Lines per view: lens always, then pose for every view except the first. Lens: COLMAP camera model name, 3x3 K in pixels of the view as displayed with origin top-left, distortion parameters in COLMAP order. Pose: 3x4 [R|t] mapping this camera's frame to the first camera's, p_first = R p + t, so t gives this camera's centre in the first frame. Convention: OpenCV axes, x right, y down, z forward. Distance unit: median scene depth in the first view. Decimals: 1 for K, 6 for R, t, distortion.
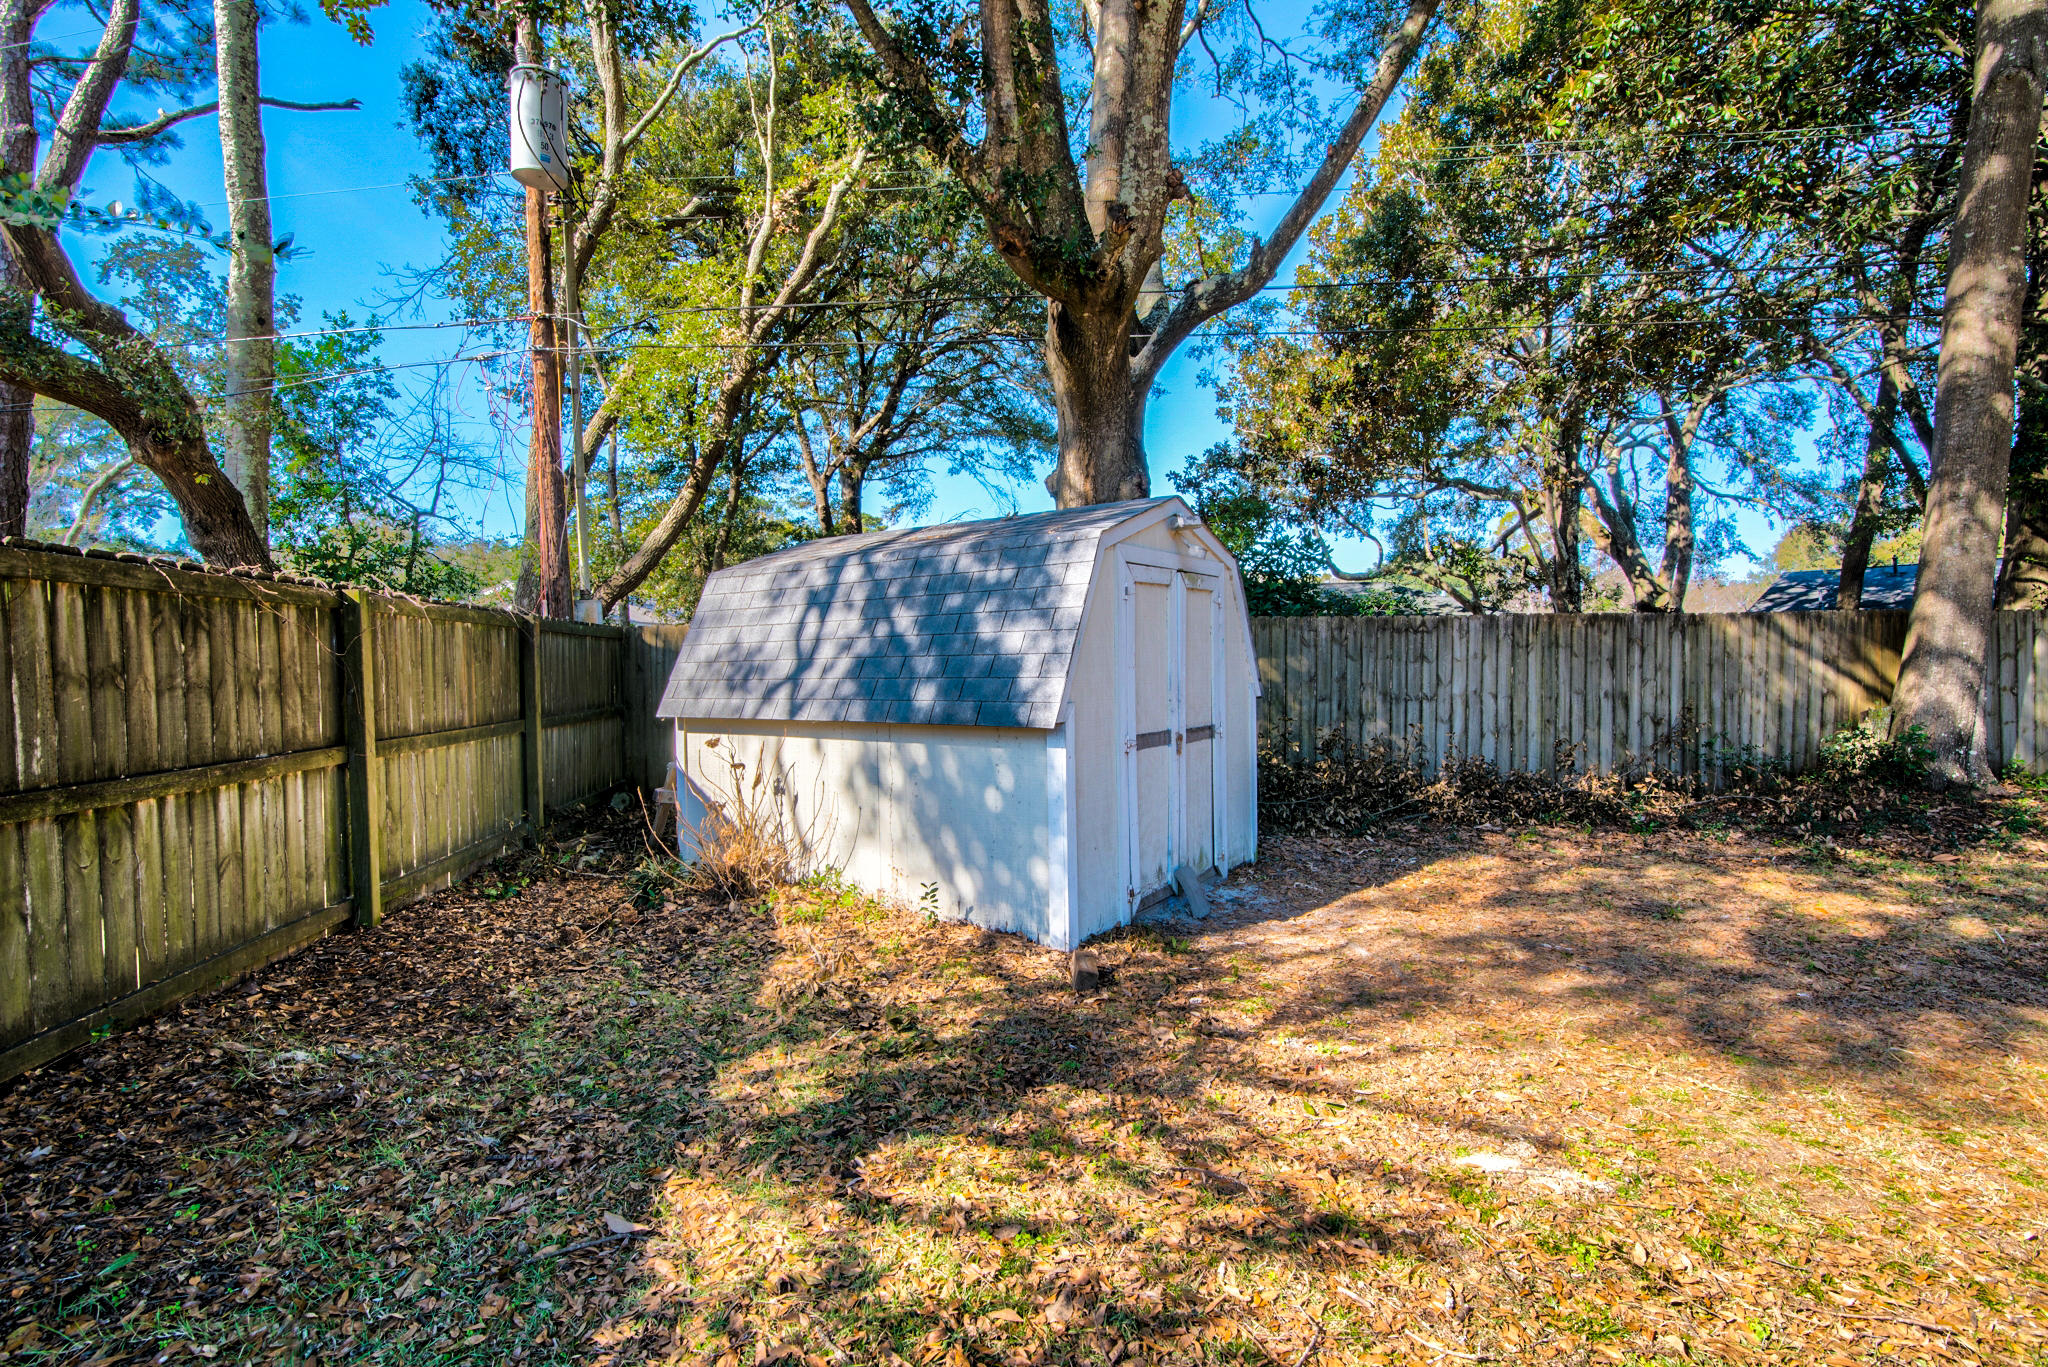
lens RADIAL K [[939.4, 0, 1017.8], [0, 939.4, 693.7], [0, 0, 1]] dist [-0.016313, 0.000589]
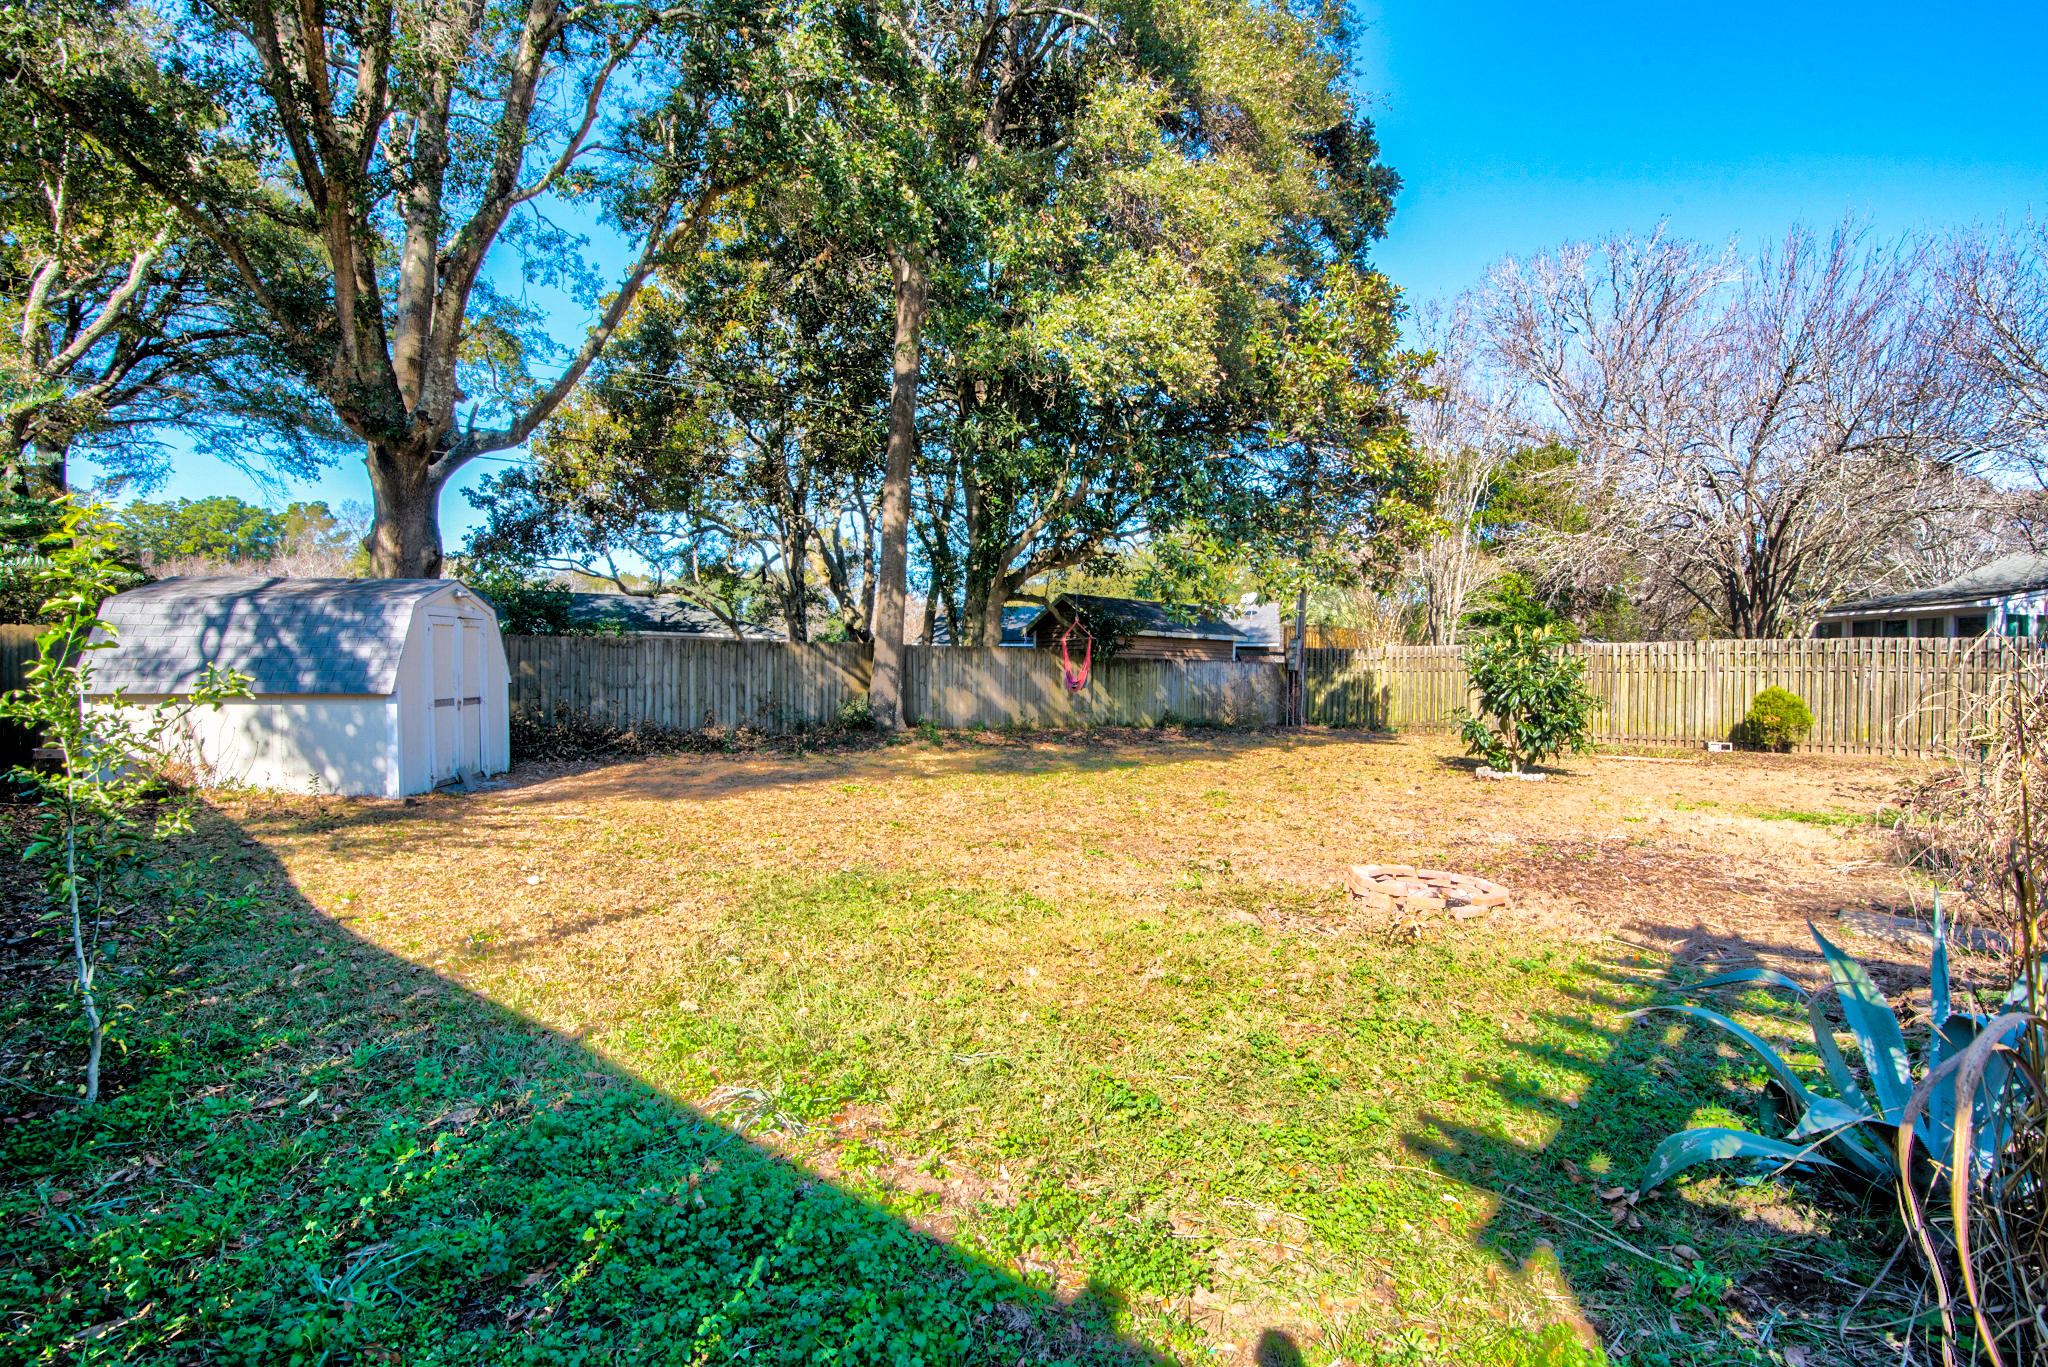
lens RADIAL K [[939.4, 0, 1017.8], [0, 939.4, 693.7], [0, 0, 1]] dist [-0.016313, 0.000589]
pose [[0.770952, -0.002274, 0.636889, -0.153240], [0.002084, 0.999997, 0.001049, 0.026523], [-0.636889, 0.000519, 0.770955, -1.122313]]
